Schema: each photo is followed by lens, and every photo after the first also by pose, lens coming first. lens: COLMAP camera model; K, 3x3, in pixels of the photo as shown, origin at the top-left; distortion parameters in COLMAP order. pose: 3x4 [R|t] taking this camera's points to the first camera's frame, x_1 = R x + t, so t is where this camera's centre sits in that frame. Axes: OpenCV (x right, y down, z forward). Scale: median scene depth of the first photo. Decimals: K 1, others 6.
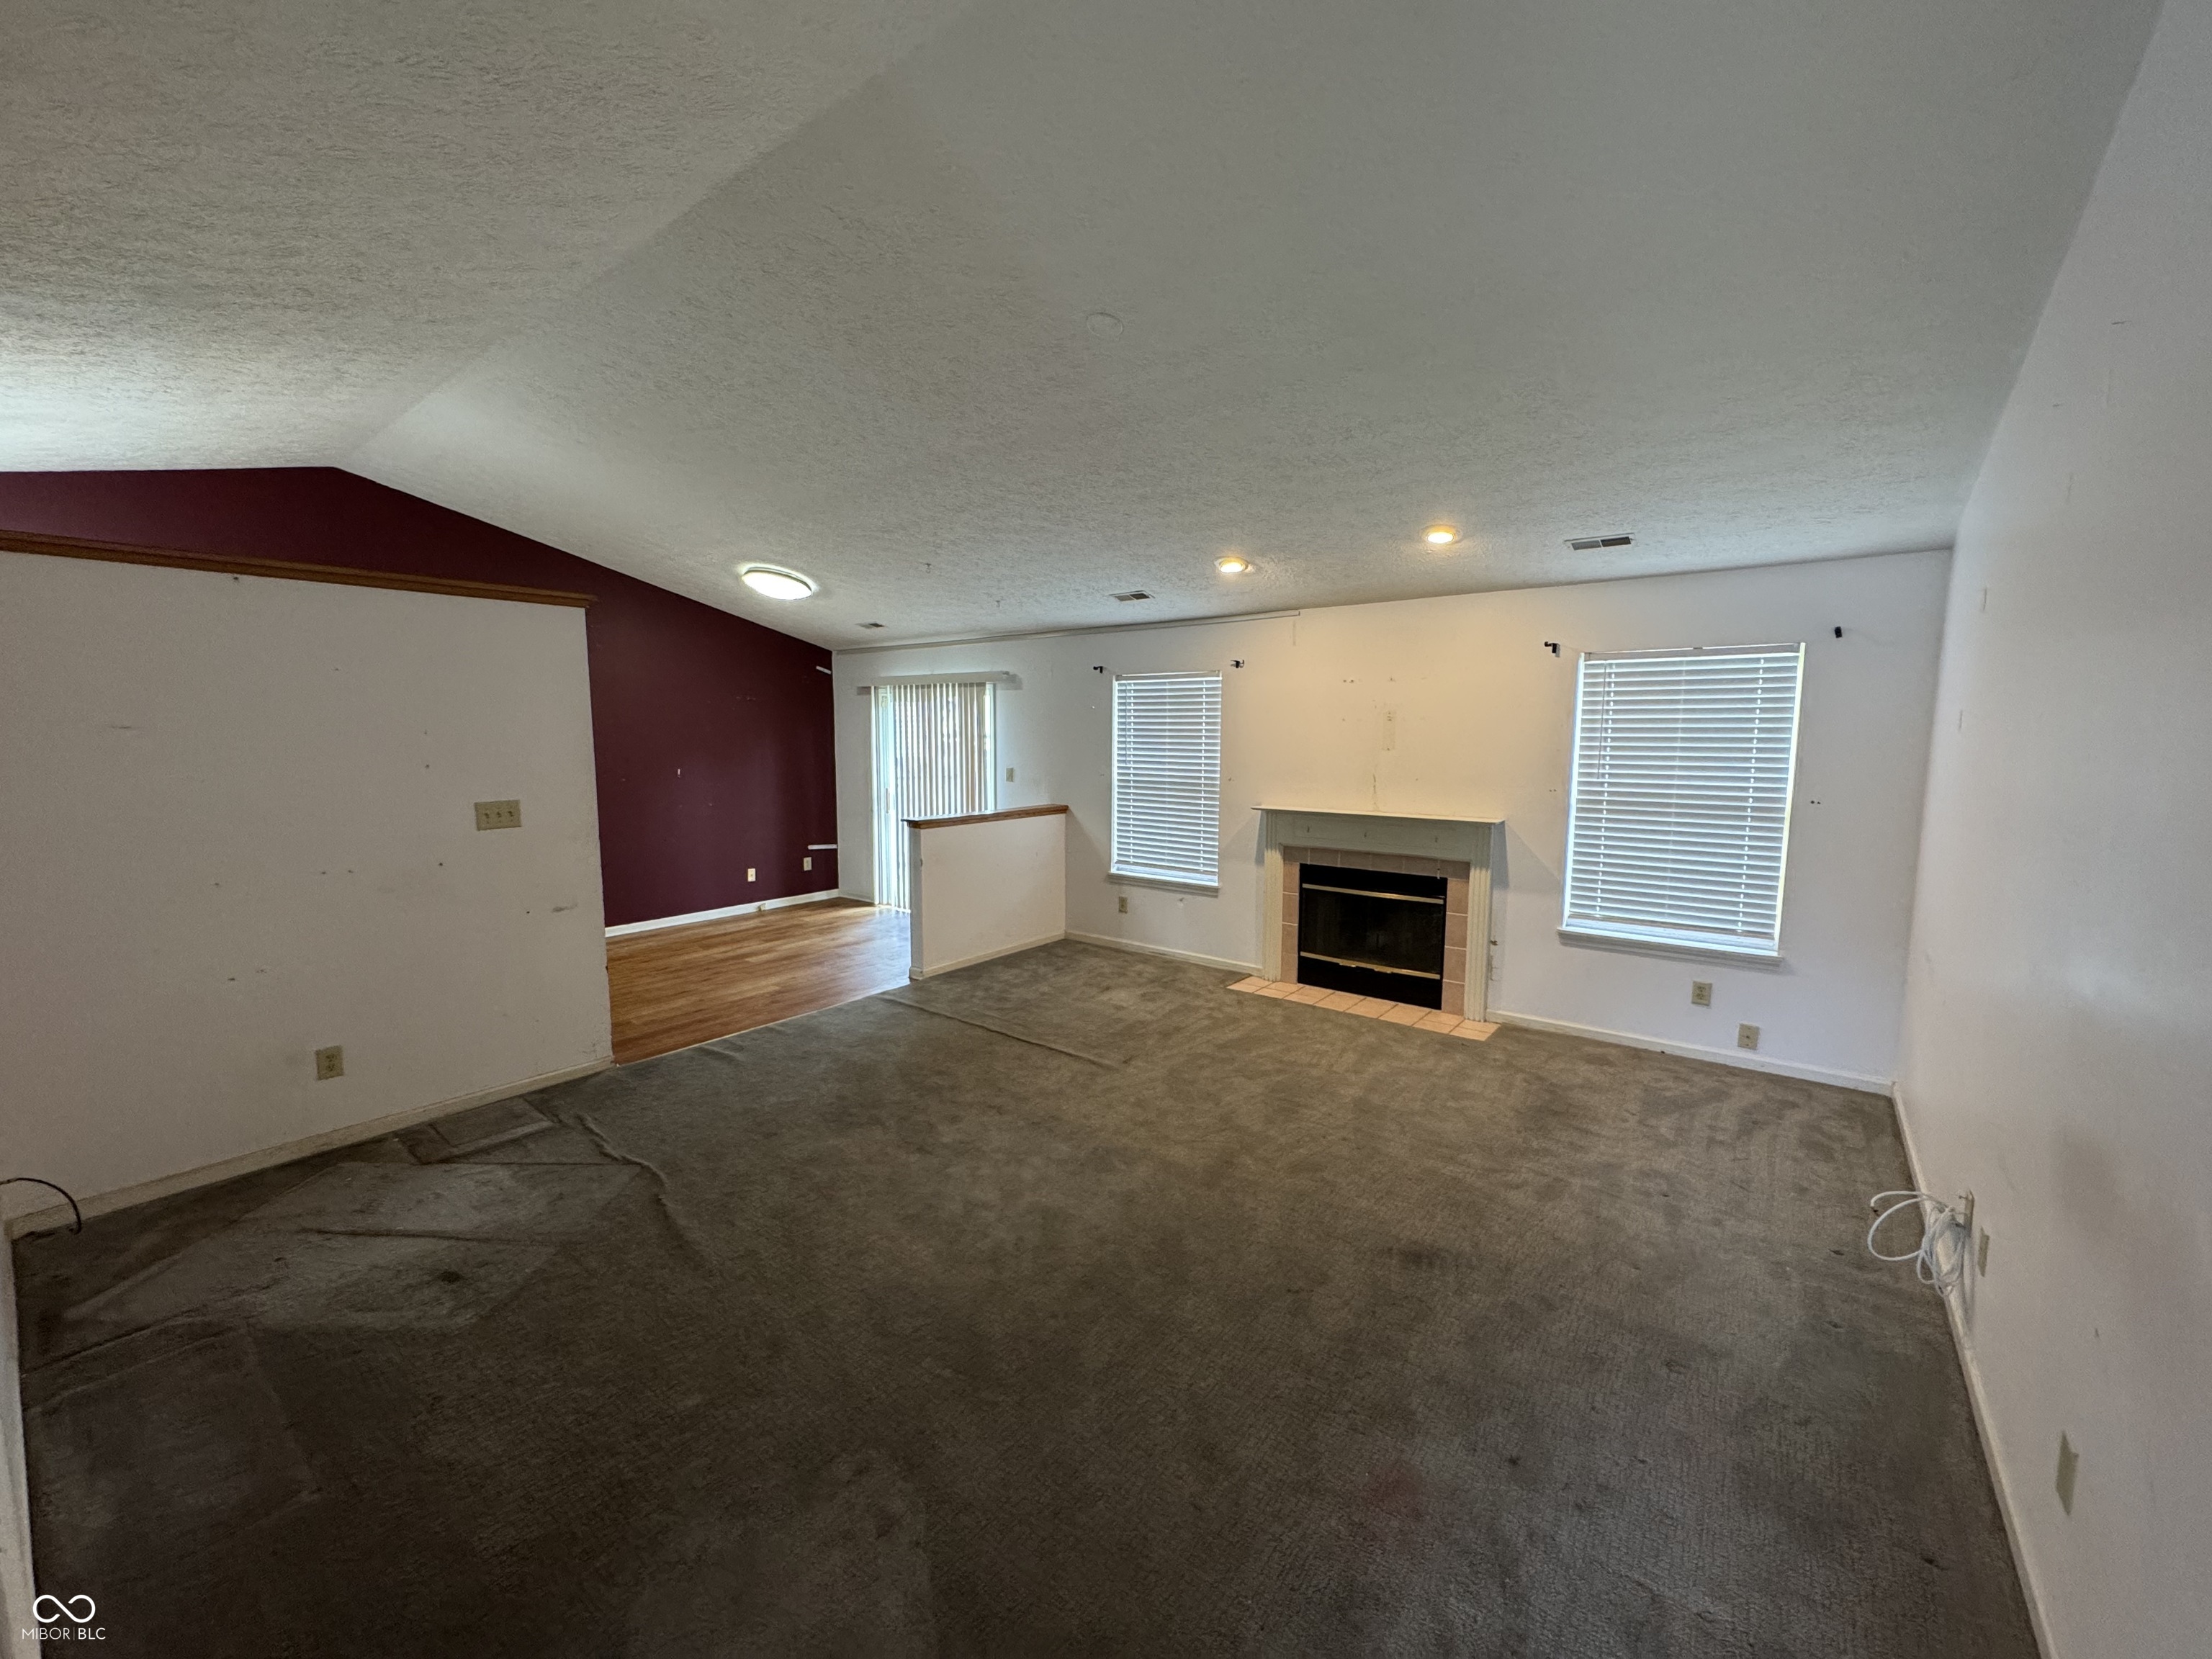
lens RADIAL K [[876.6, 0, 1101.2], [0, 876.6, 832.8], [0, 0, 1]] dist [0.000782, 0.000034]
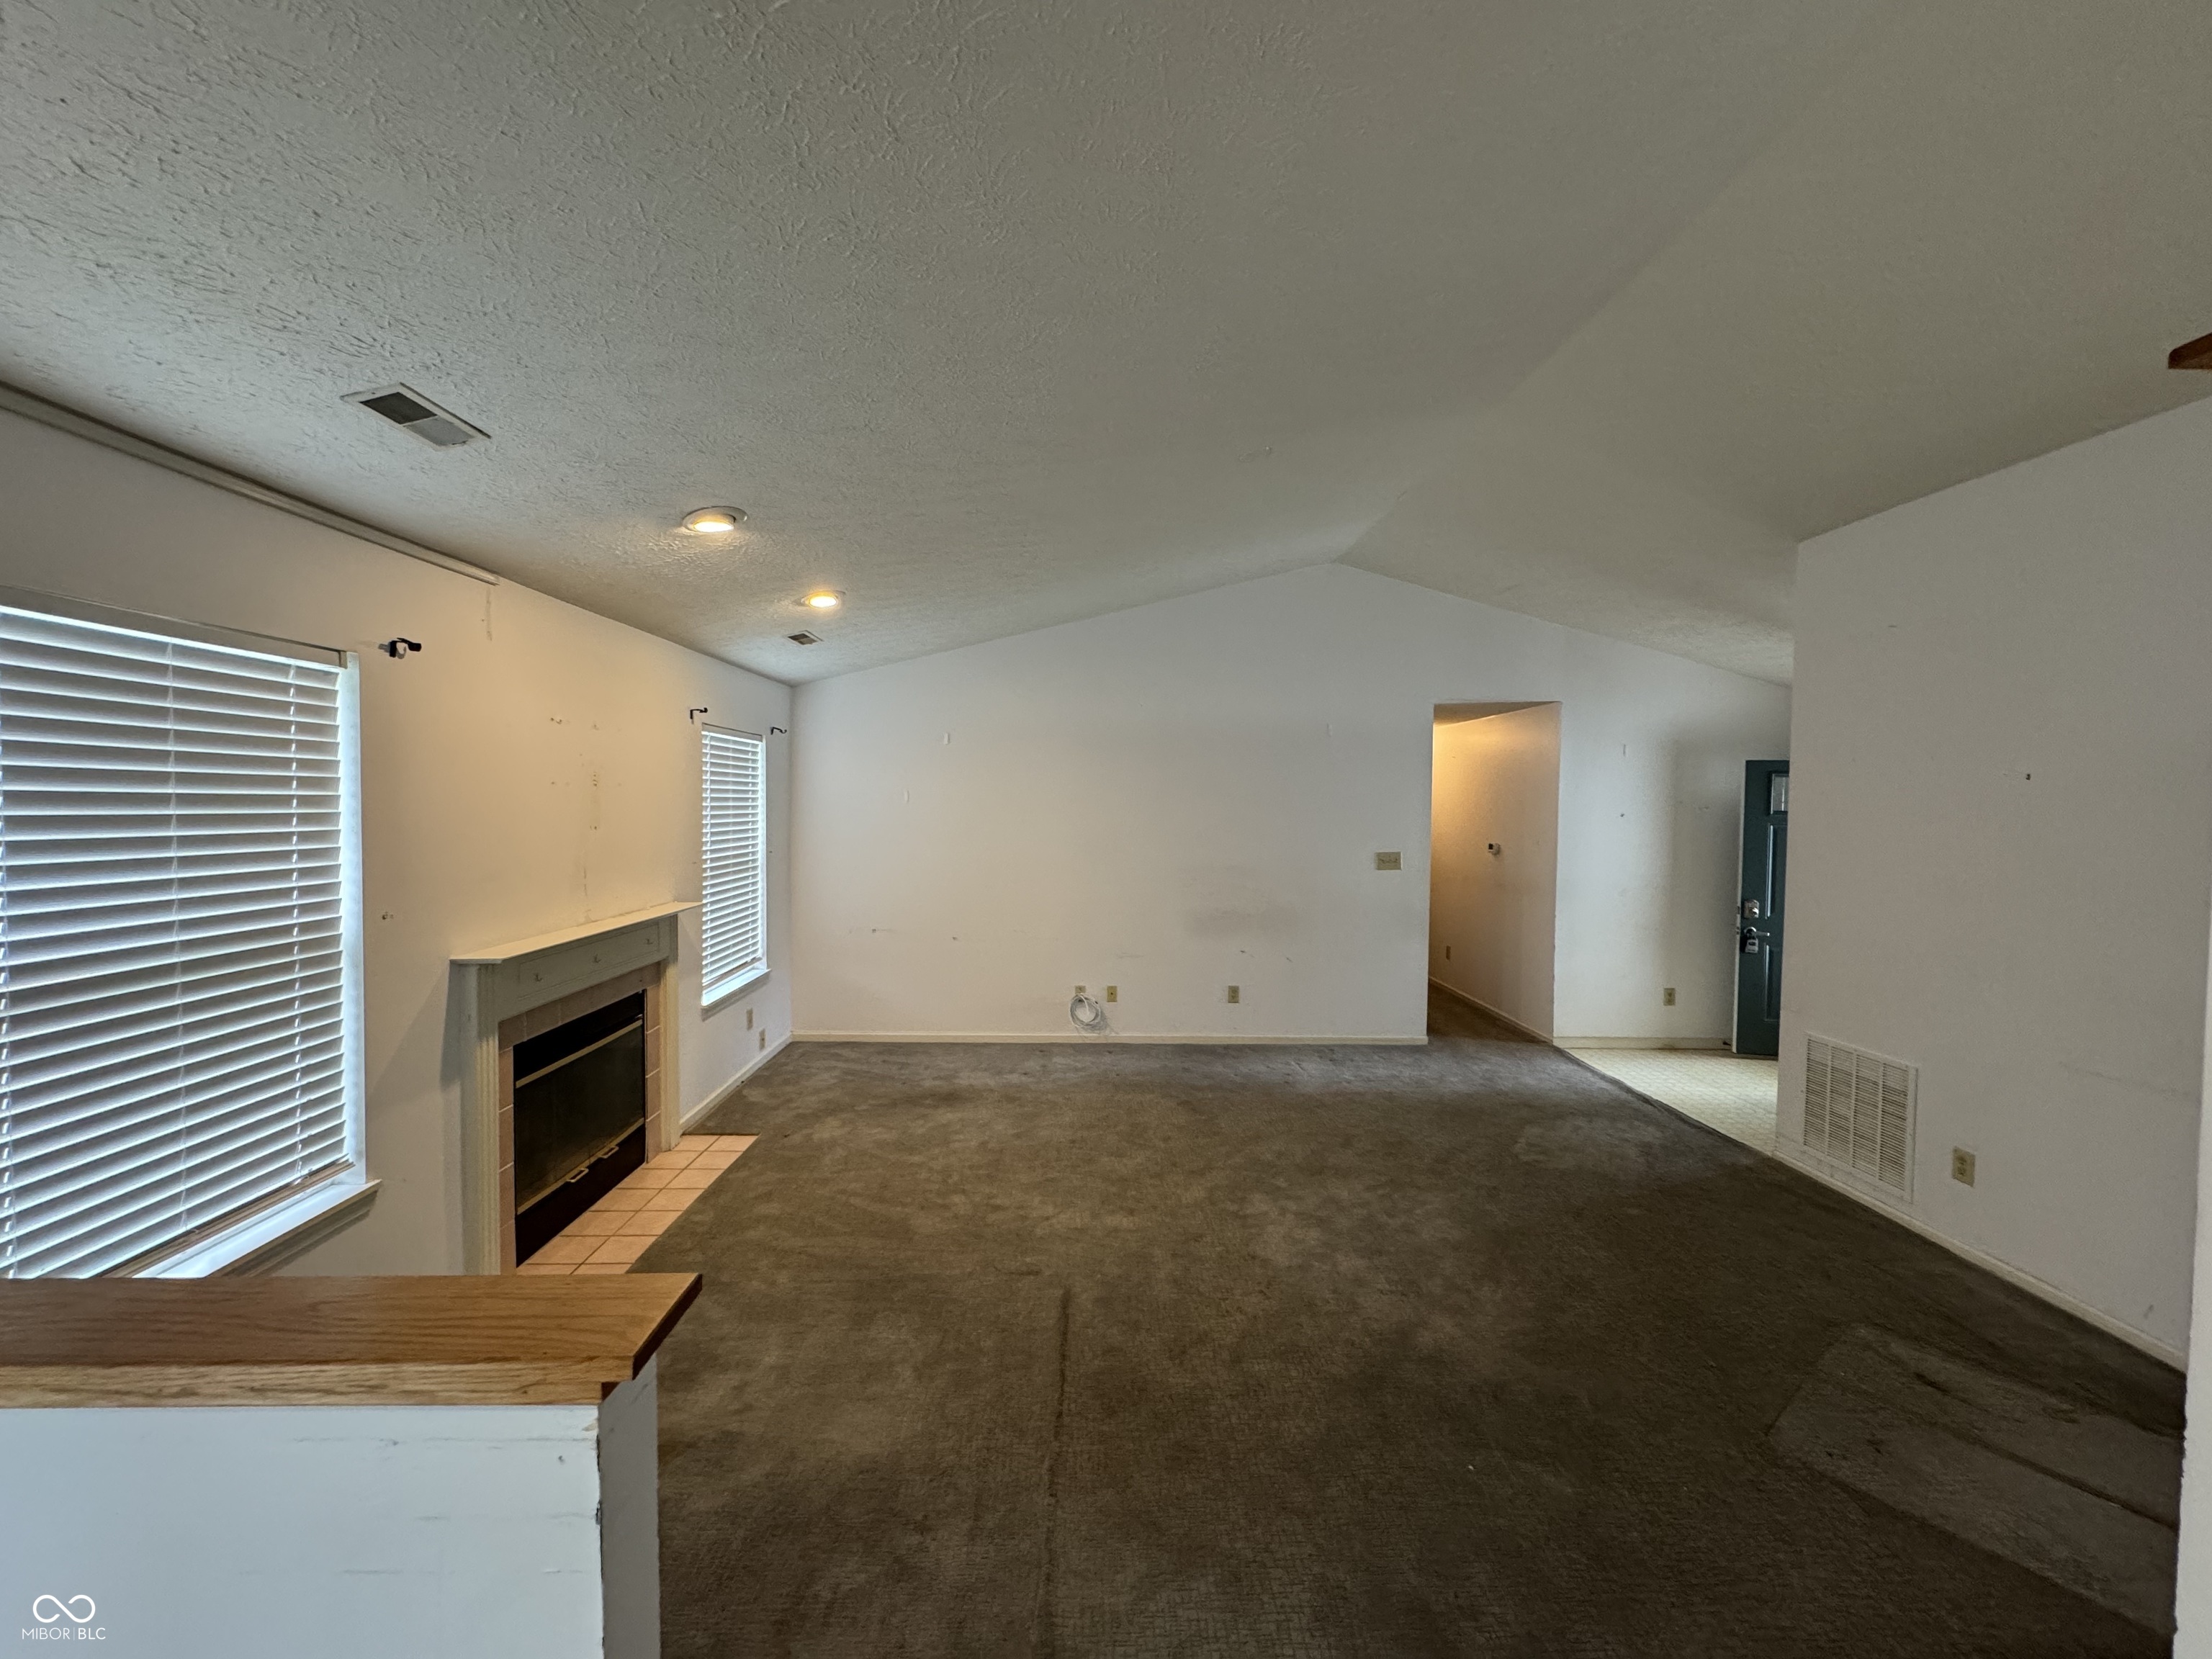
lens RADIAL K [[876.6, 0, 1098.4], [0, 876.6, 831.4], [0, 0, 1]] dist [0.000782, 0.000034]
pose [[-0.636817, -0.024519, 0.770625, -0.420115], [0.080893, 0.991853, 0.098405, -0.121618], [-0.766760, 0.125004, -0.629645, 1.052934]]
